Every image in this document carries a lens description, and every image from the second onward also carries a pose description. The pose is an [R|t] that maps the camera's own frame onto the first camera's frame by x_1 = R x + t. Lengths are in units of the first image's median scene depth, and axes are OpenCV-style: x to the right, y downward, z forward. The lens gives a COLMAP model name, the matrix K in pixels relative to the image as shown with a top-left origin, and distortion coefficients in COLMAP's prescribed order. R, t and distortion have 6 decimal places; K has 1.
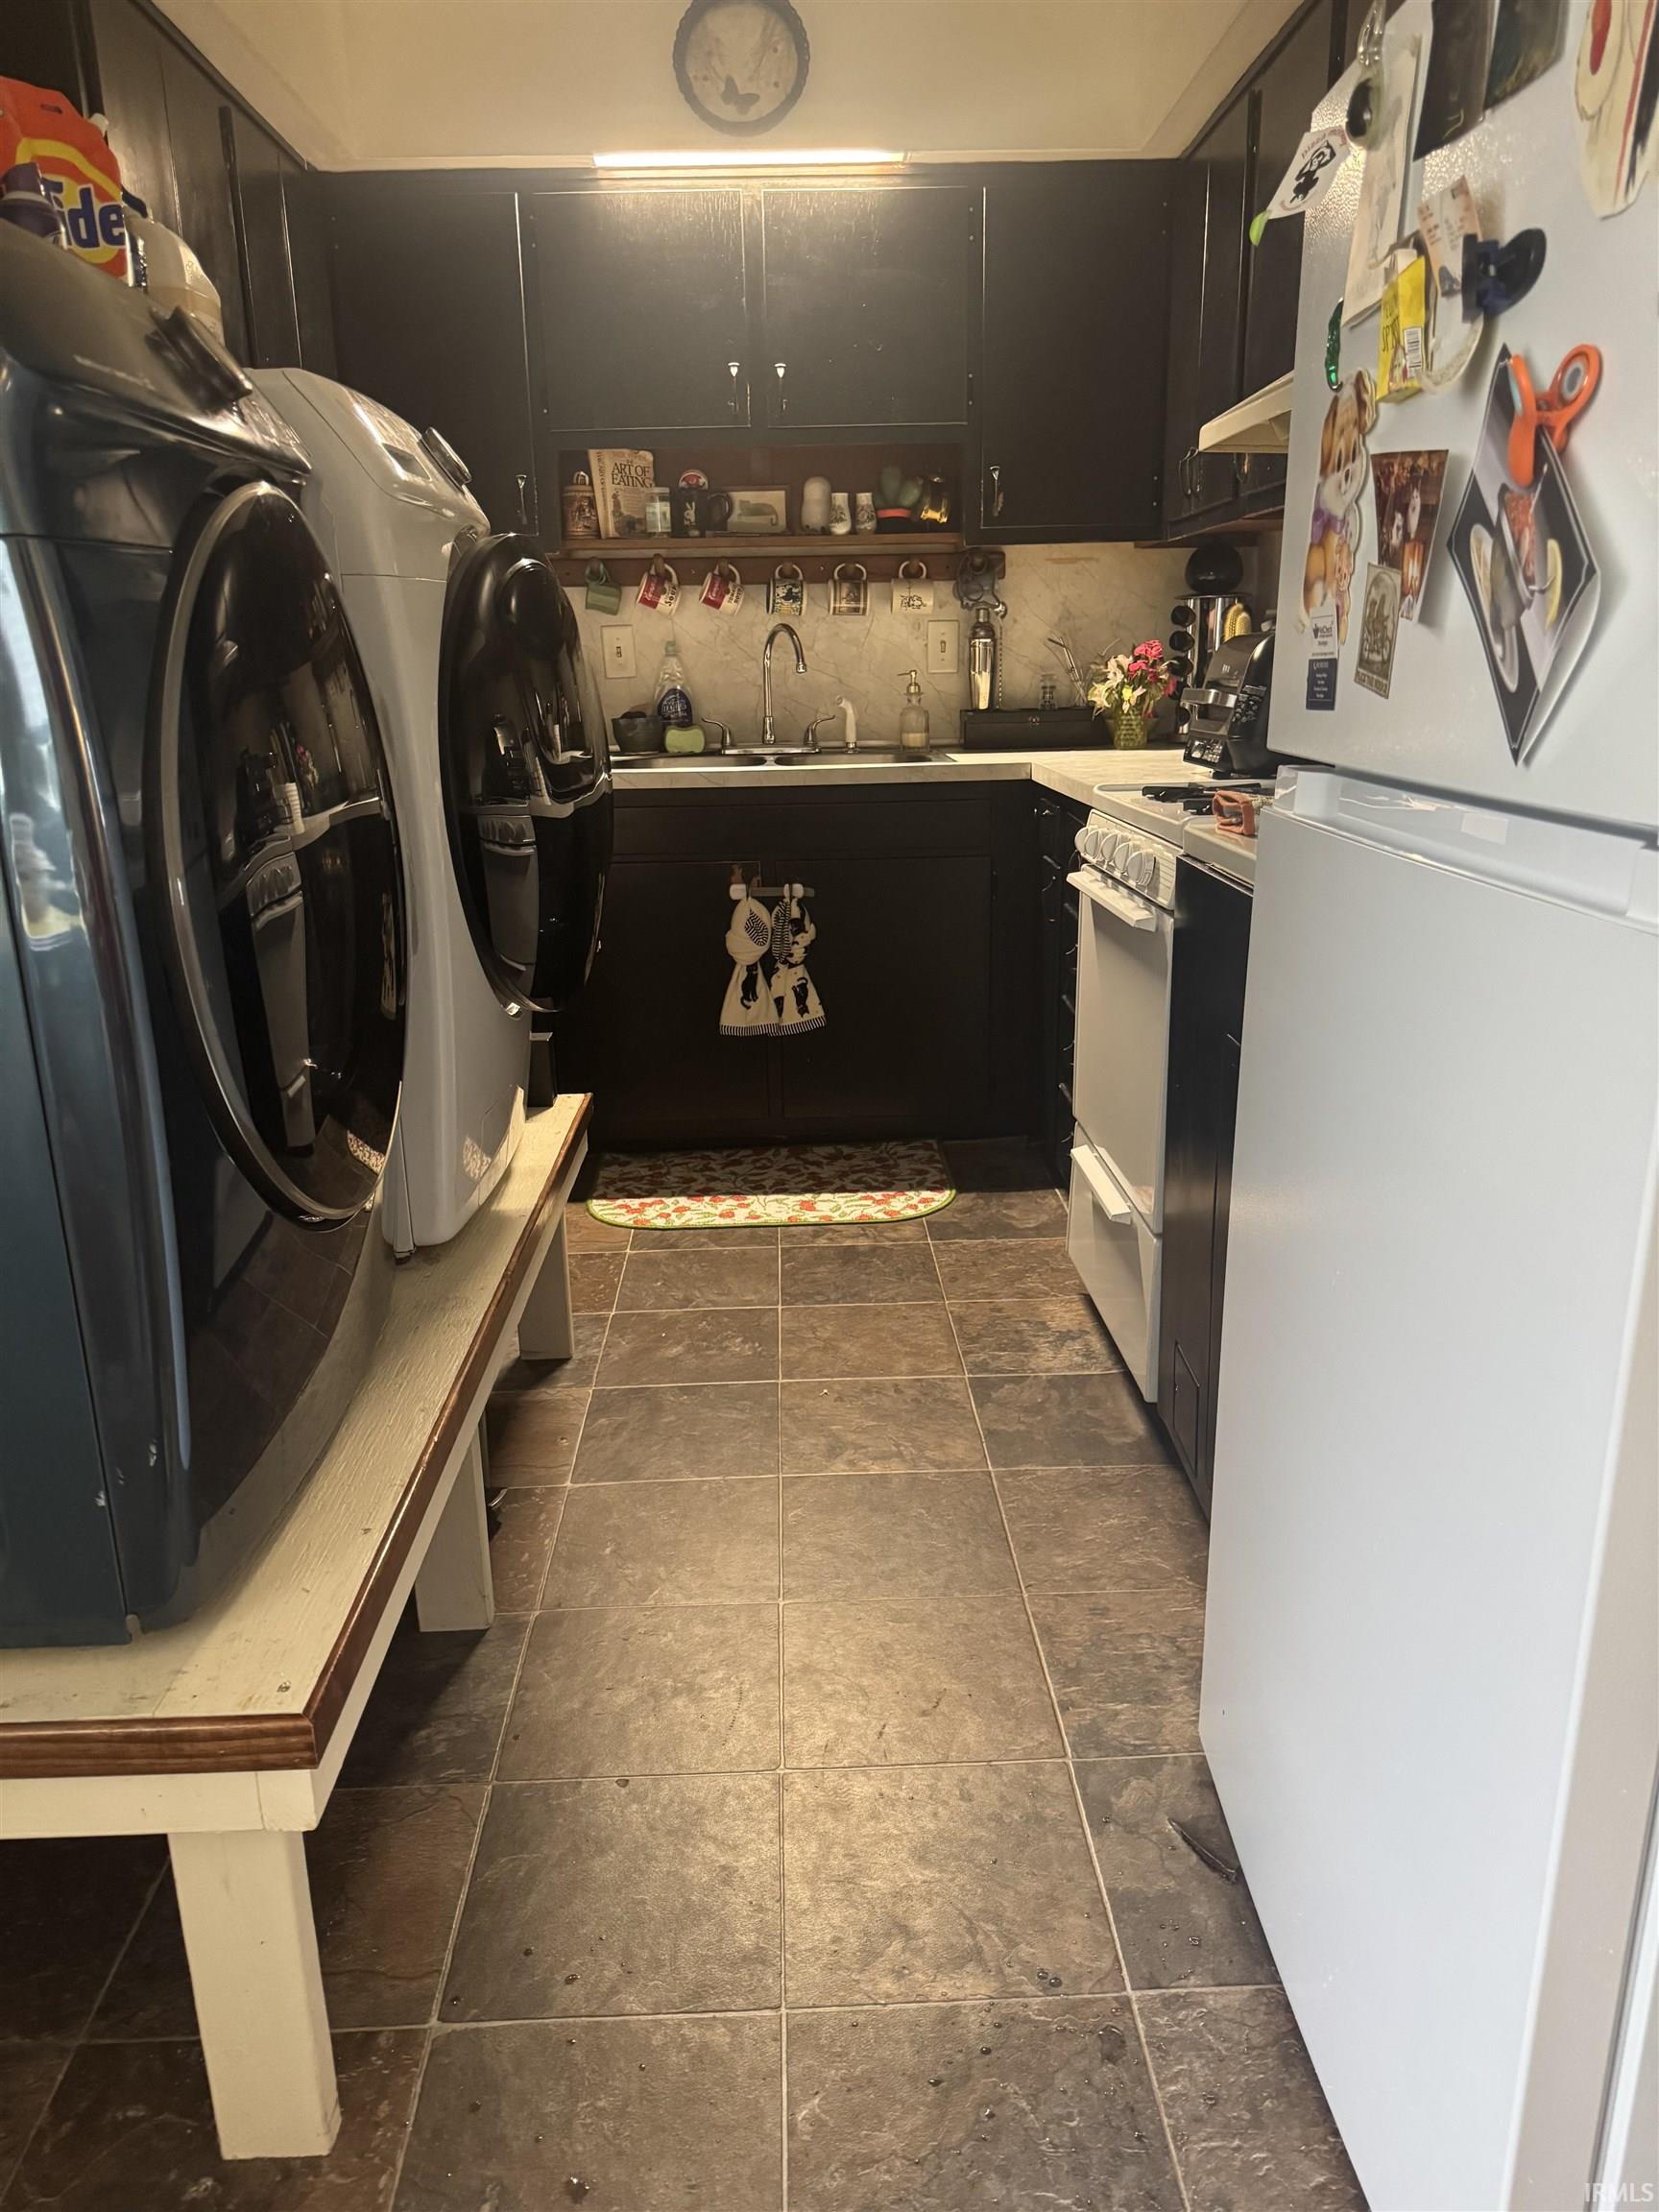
lens RADIAL K [[1544.1, 0, 831.7], [0, 1544.1, 1137.8], [0, 0, 1]] dist [0.064575, -0.074513]
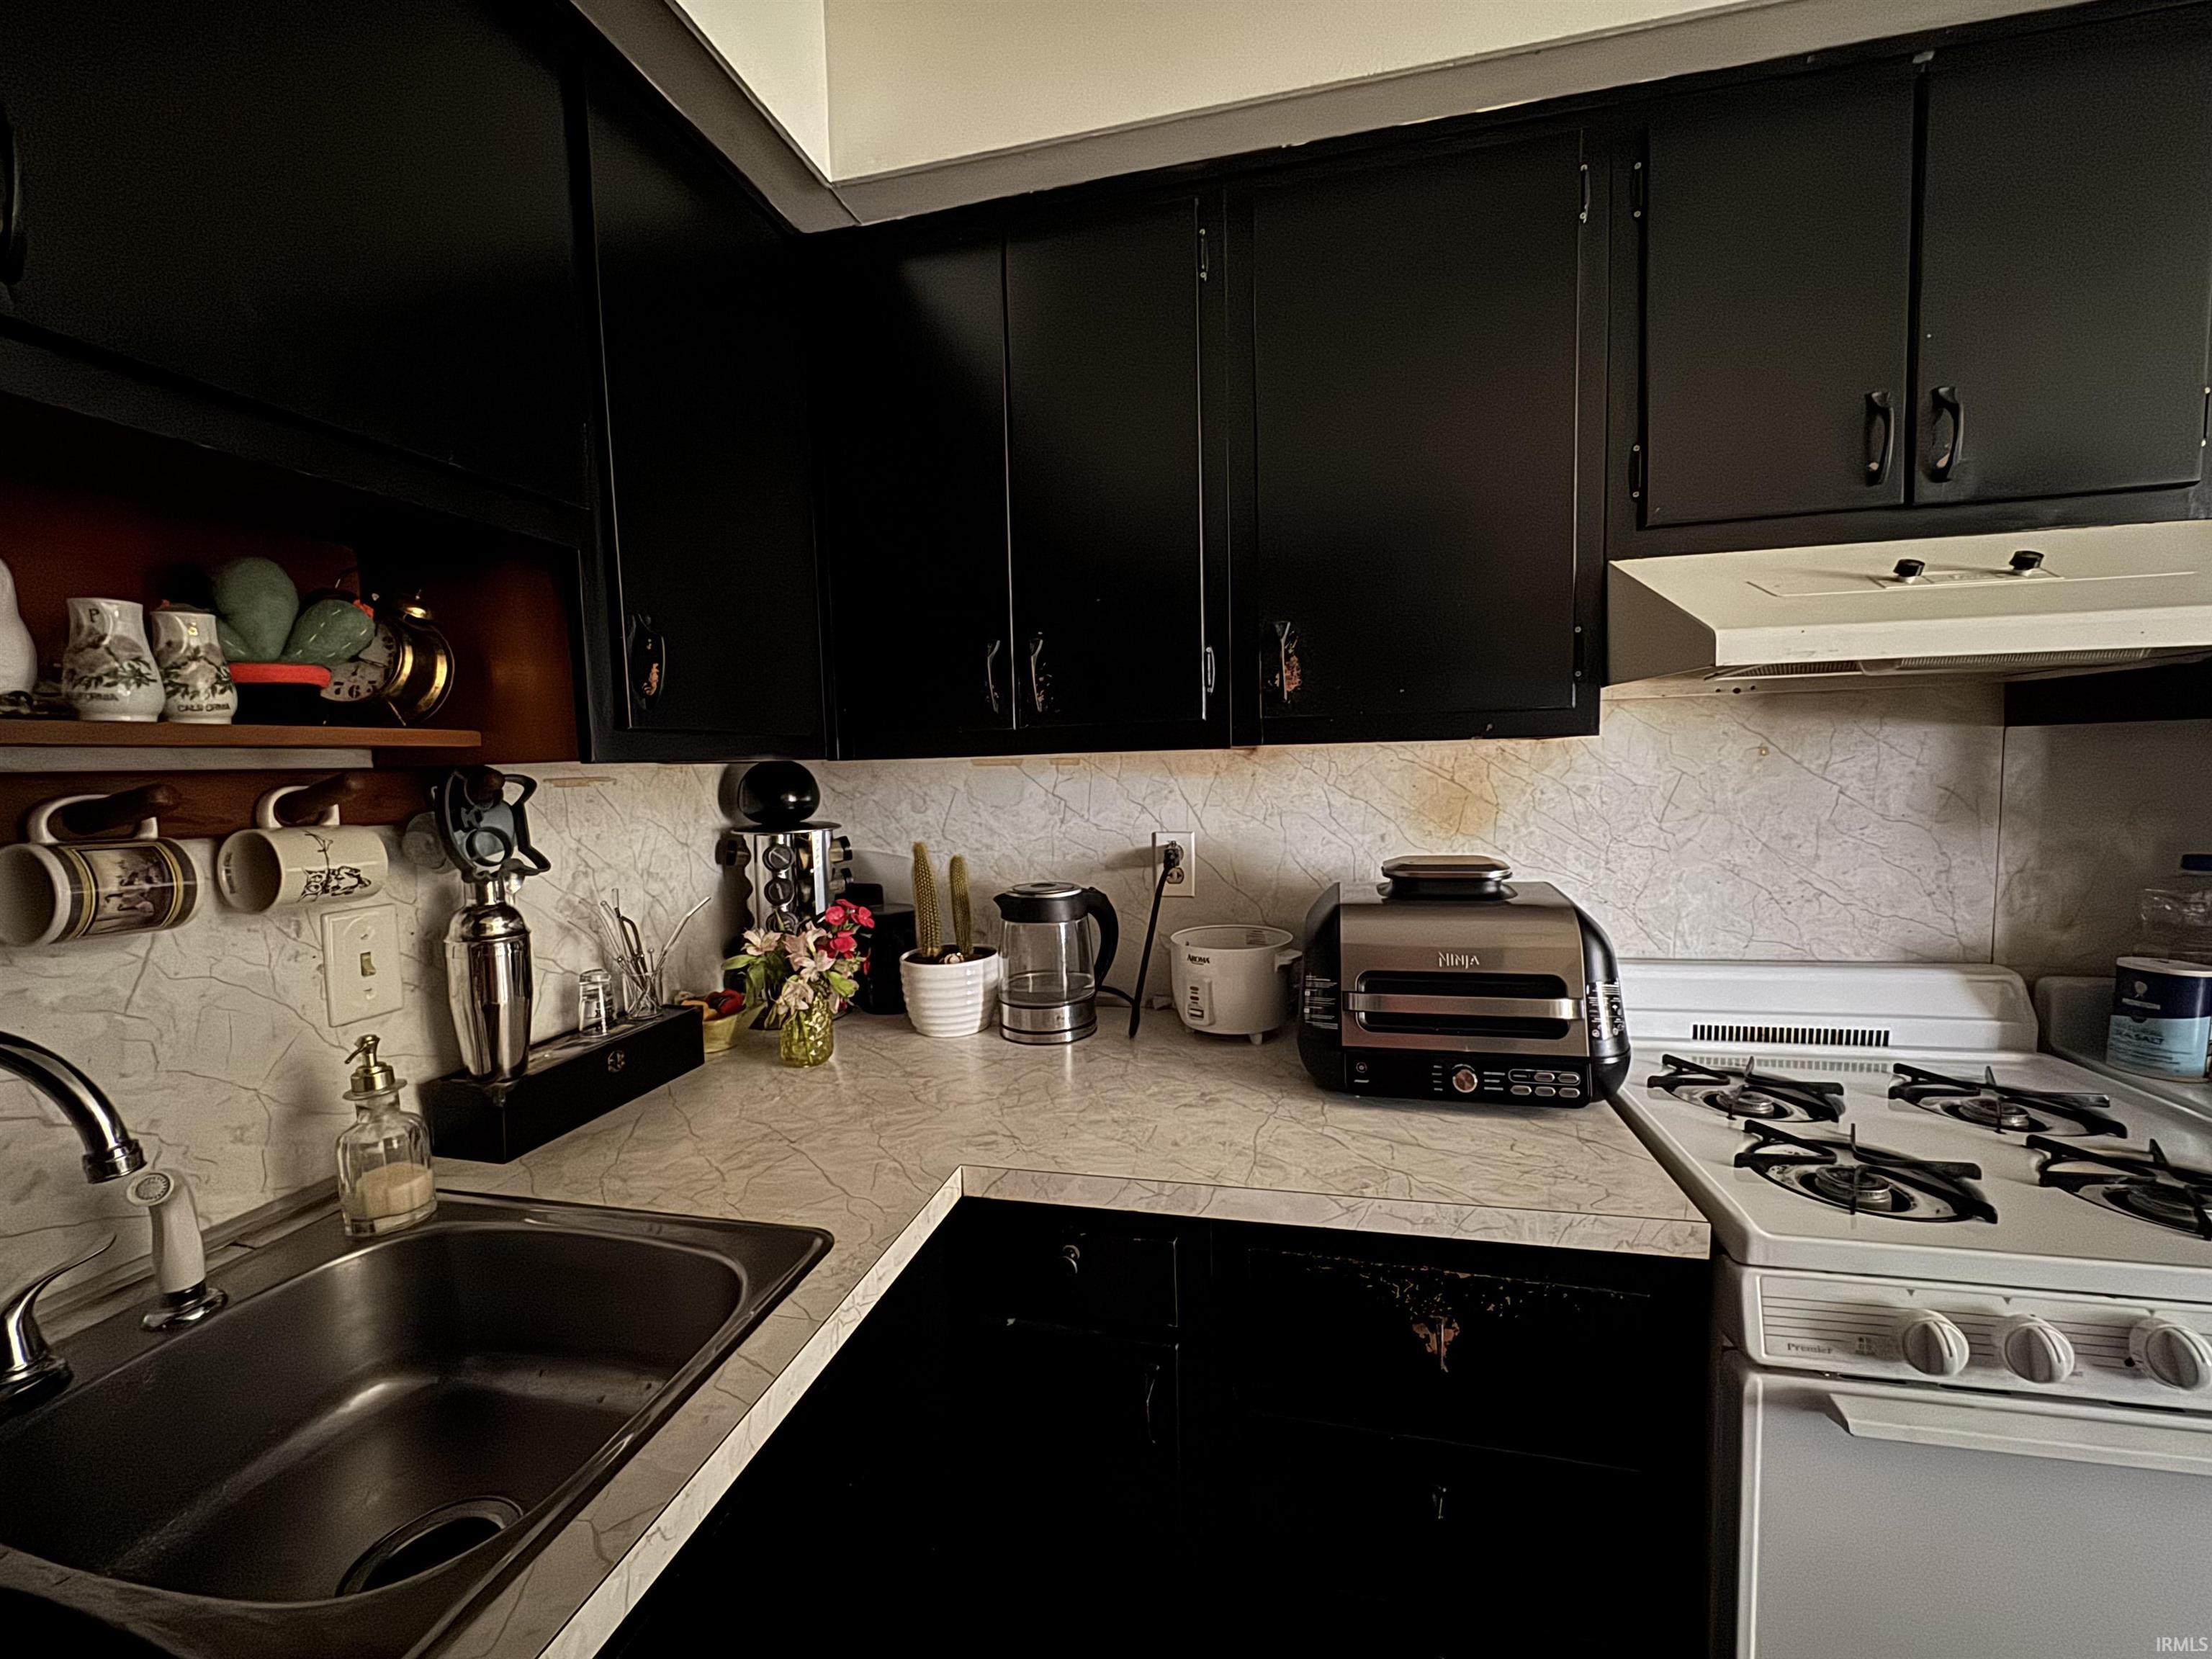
lens RADIAL K [[879.5, 0, 1107.8], [0, 879.5, 831.1], [0, 0, 1]] dist [-0.002372, 0.000054]
pose [[0.256026, -0.063695, 0.964569, -0.133999], [0.309283, 0.950774, -0.019309, -0.332612], [-0.915857, 0.303269, 0.263122, 0.859632]]
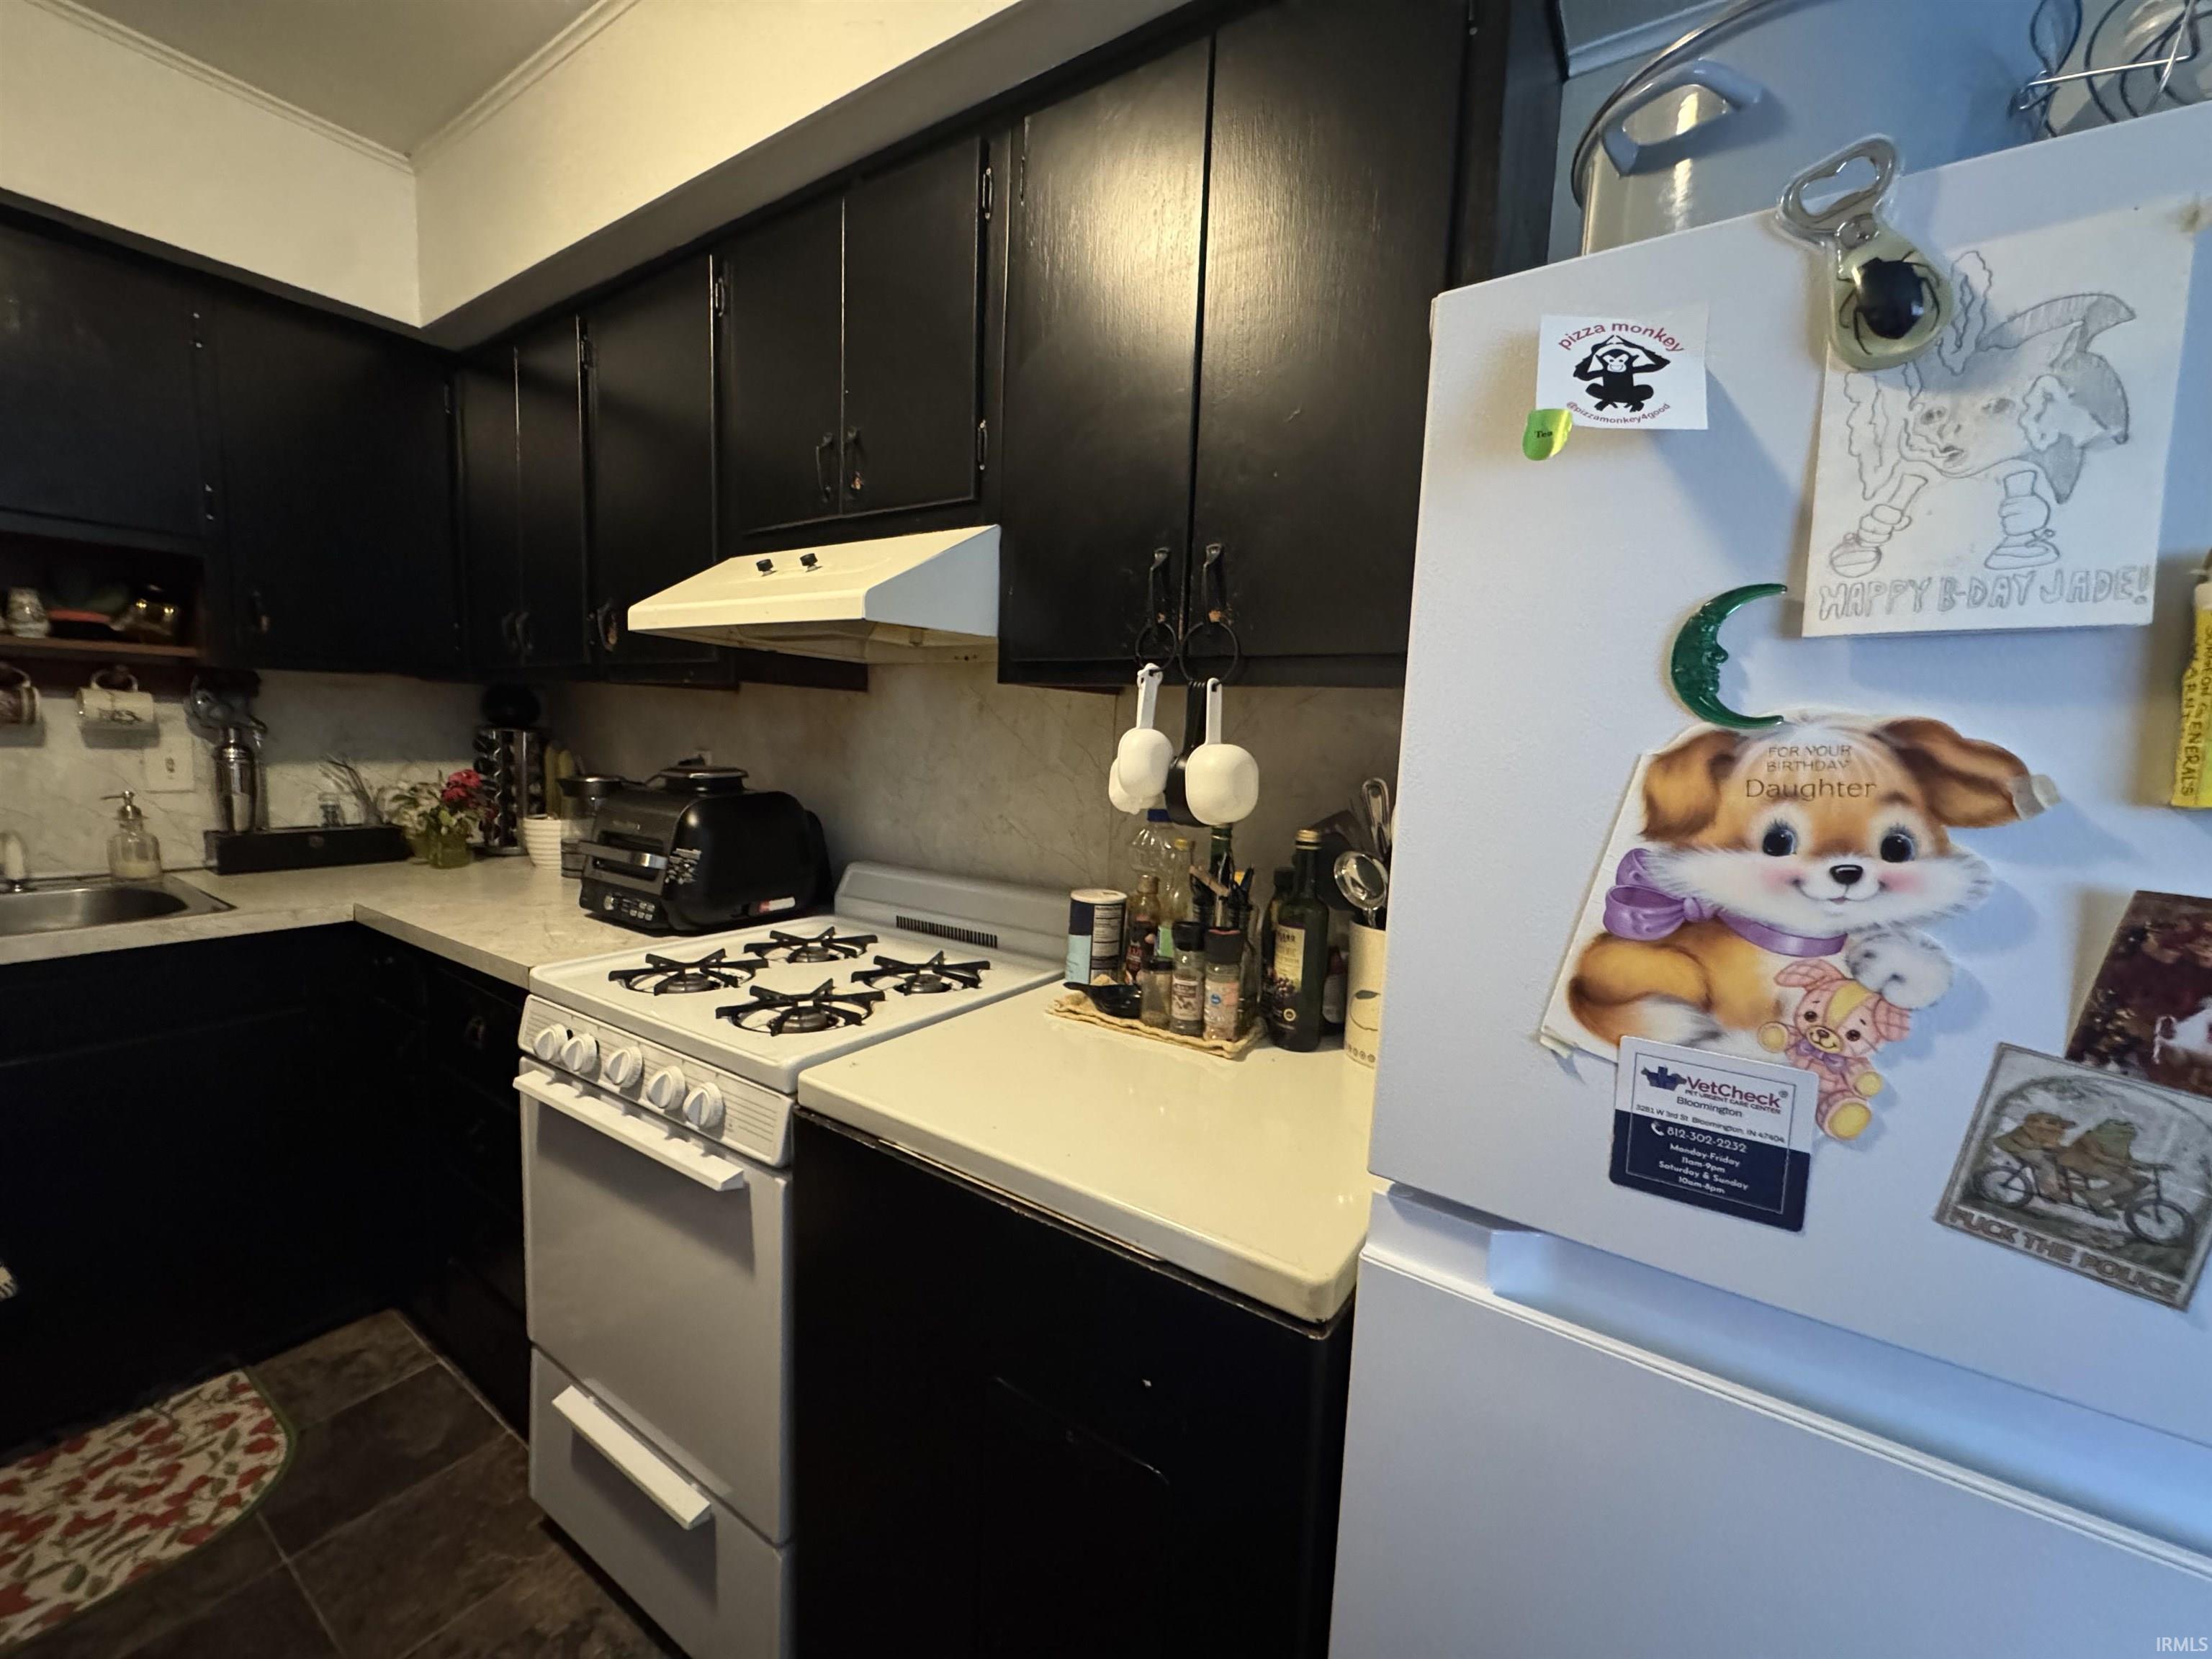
lens RADIAL K [[879.5, 0, 1105.1], [0, 879.5, 831.0], [0, 0, 1]] dist [-0.002372, 0.000054]
pose [[0.577287, -0.046084, 0.815240, -0.035659], [0.192985, 0.977821, -0.081383, -0.159500], [-0.793408, 0.204310, 0.573377, 0.350545]]
